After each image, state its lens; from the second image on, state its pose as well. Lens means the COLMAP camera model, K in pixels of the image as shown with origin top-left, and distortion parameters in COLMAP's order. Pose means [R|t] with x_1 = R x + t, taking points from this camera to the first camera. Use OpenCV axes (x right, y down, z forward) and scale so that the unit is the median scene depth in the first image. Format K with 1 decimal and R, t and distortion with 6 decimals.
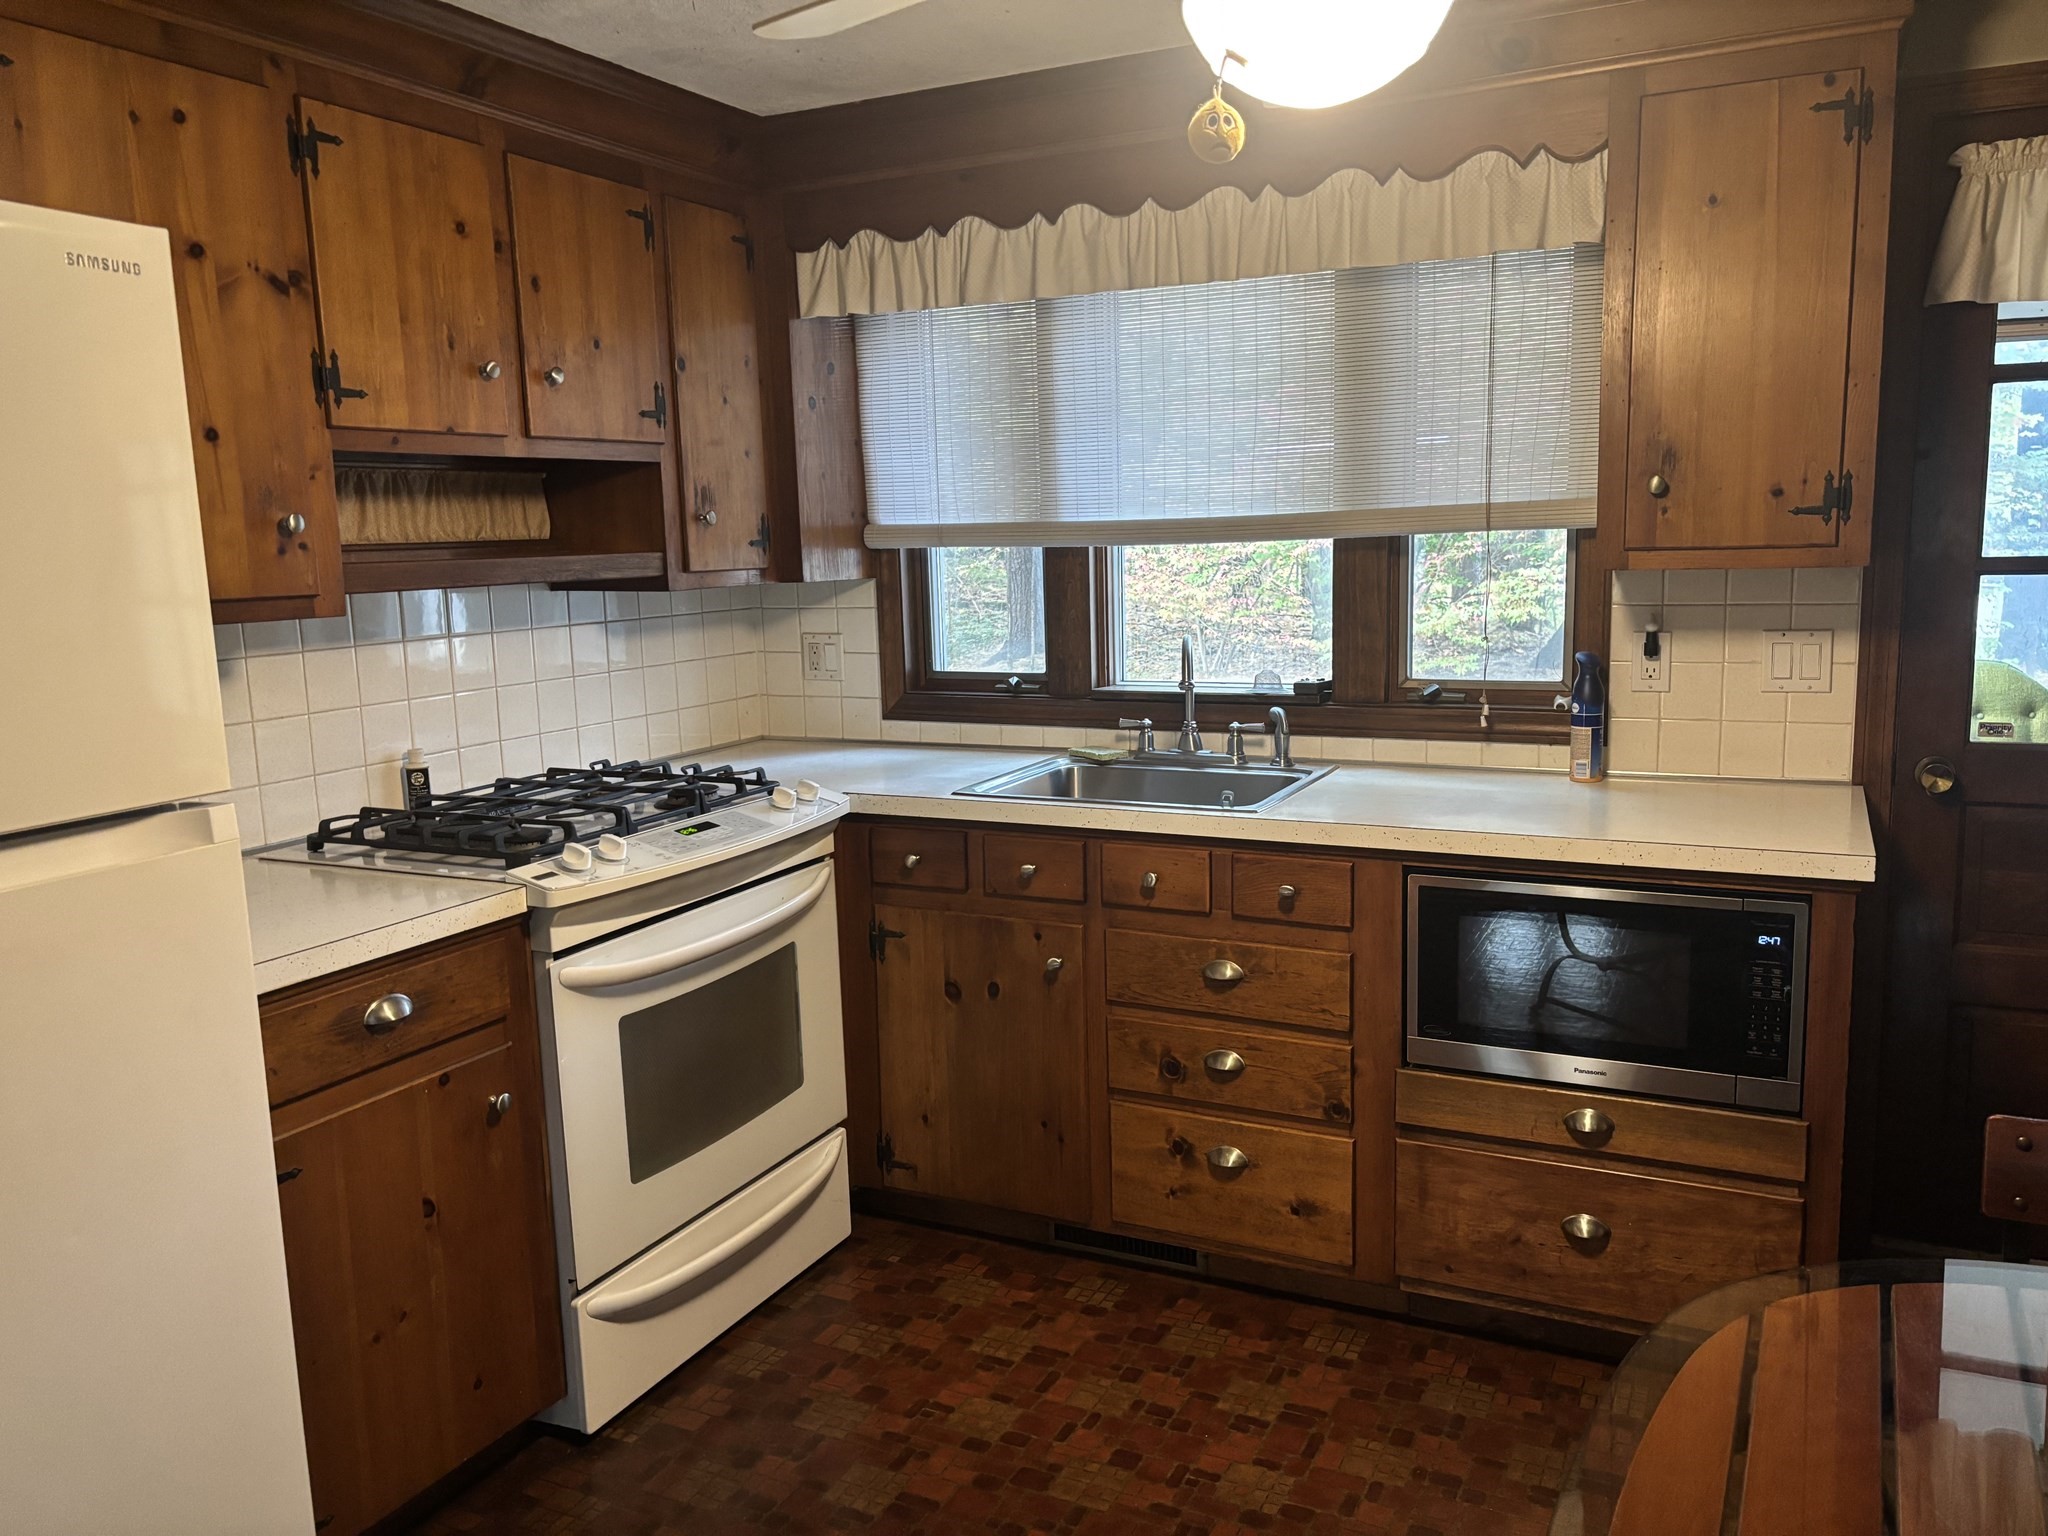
lens RADIAL K [[1570.3, 0, 1026.3], [0, 1570.3, 763.4], [0, 0, 1]] dist [0.067099, -0.074031]
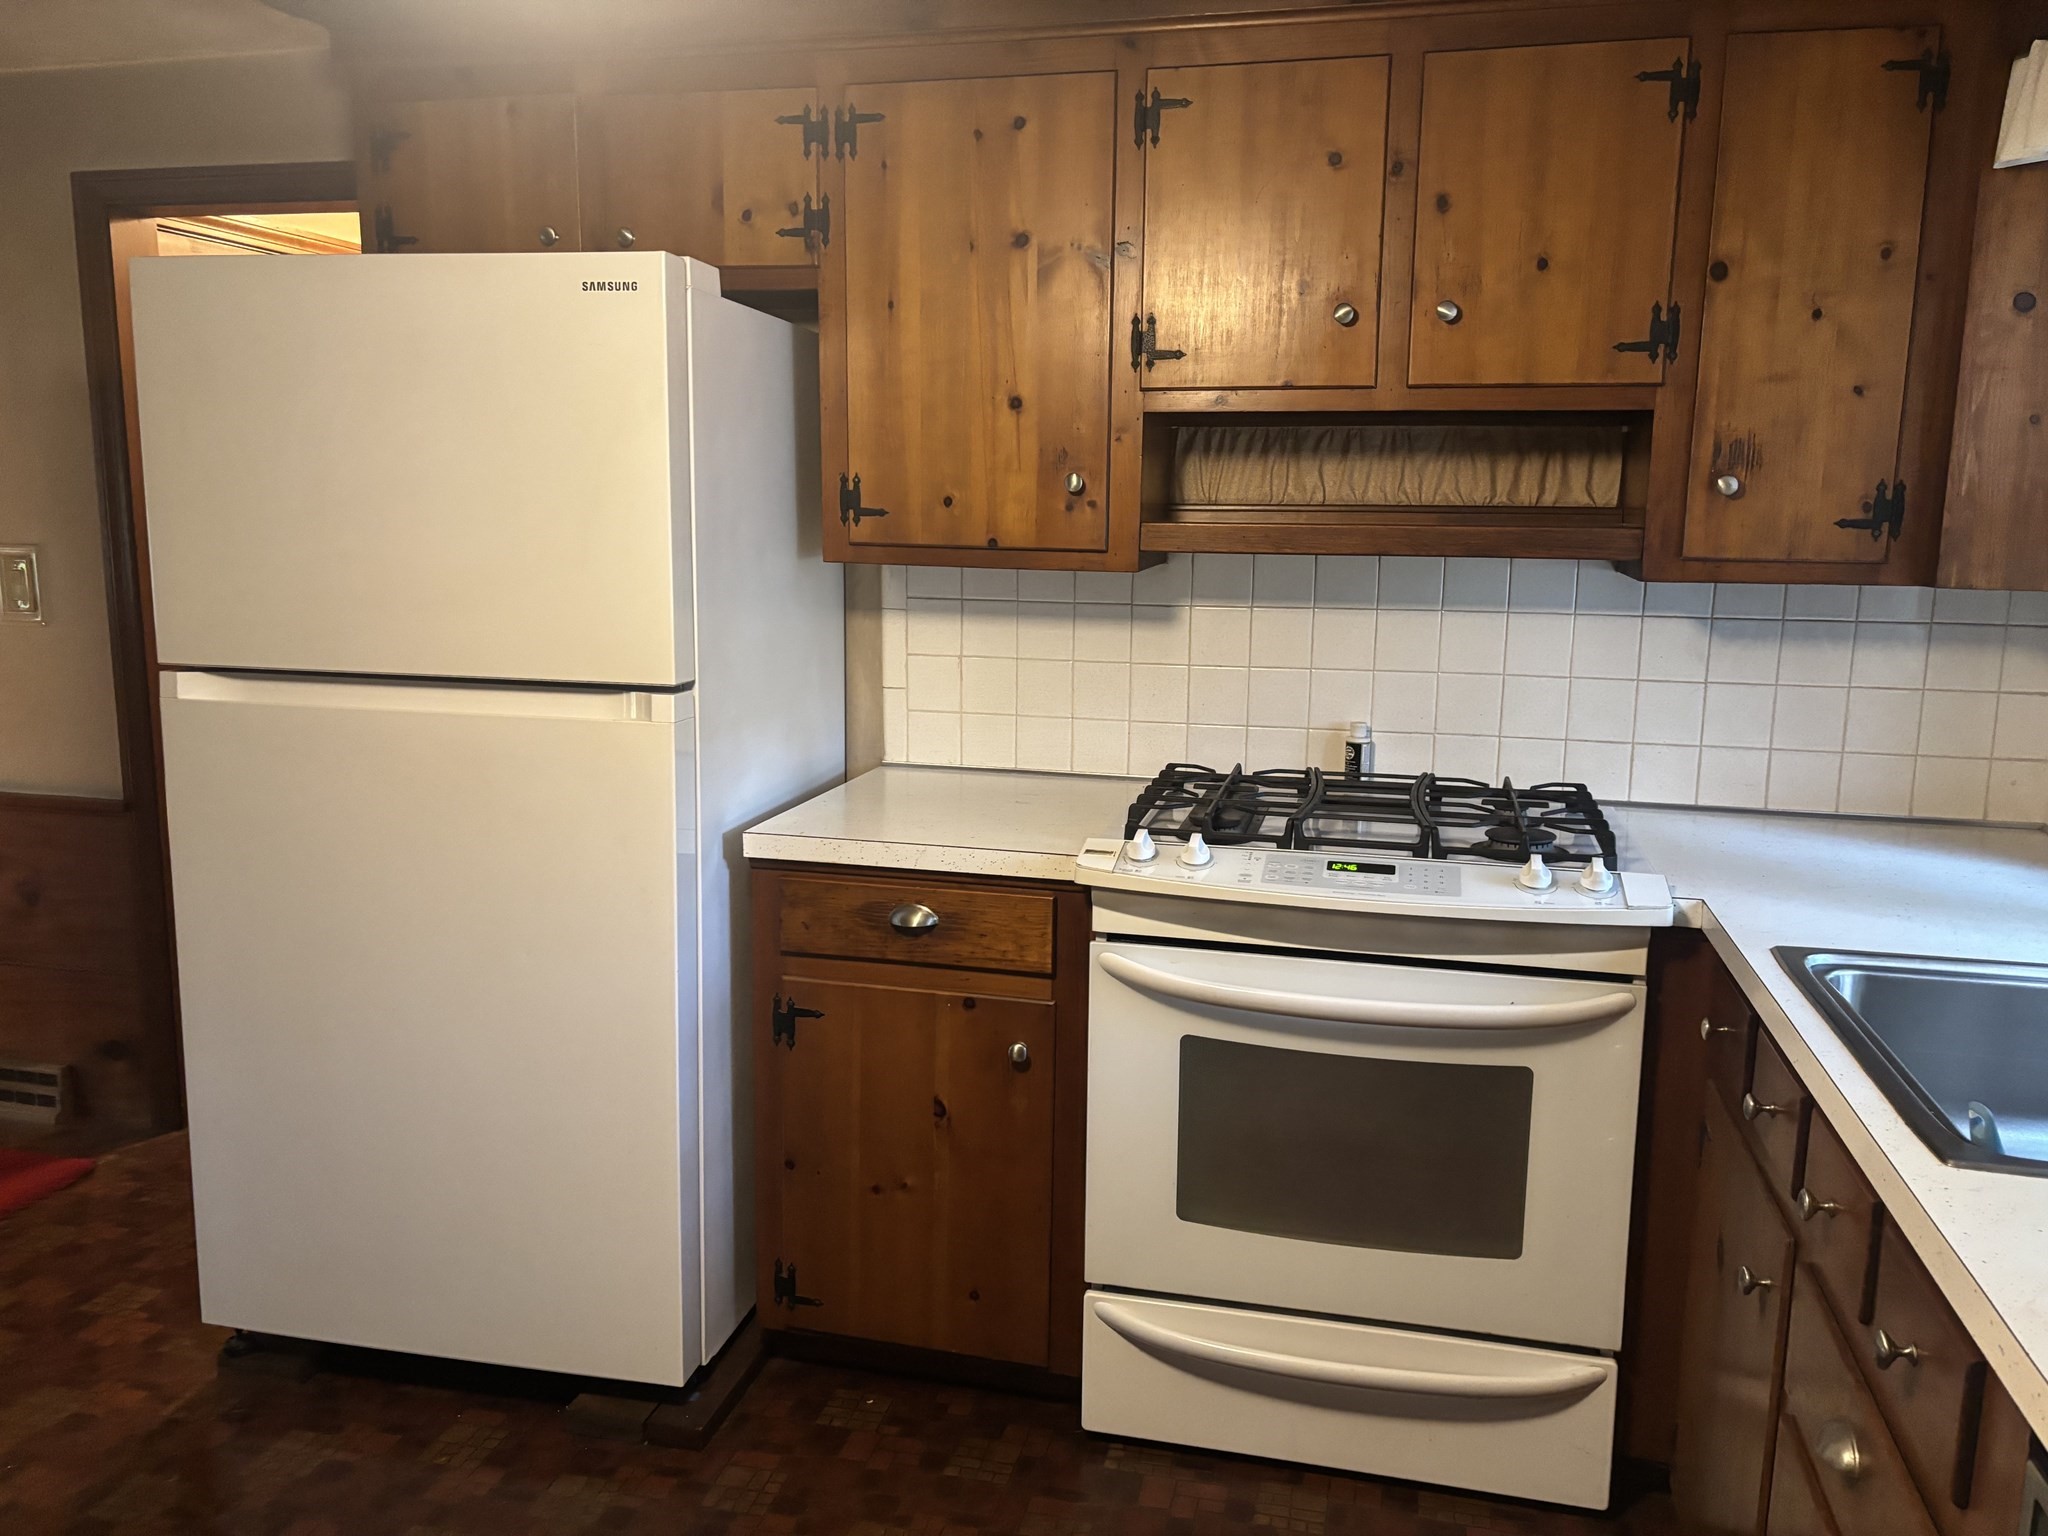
lens RADIAL K [[1570.3, 0, 1016.3], [0, 1570.3, 760.8], [0, 0, 1]] dist [0.067099, -0.074031]
pose [[0.214313, 0.192719, -0.957564, 0.535493], [-0.164647, 0.973442, 0.159065, -0.115332], [0.962788, 0.123570, 0.240352, 0.644128]]
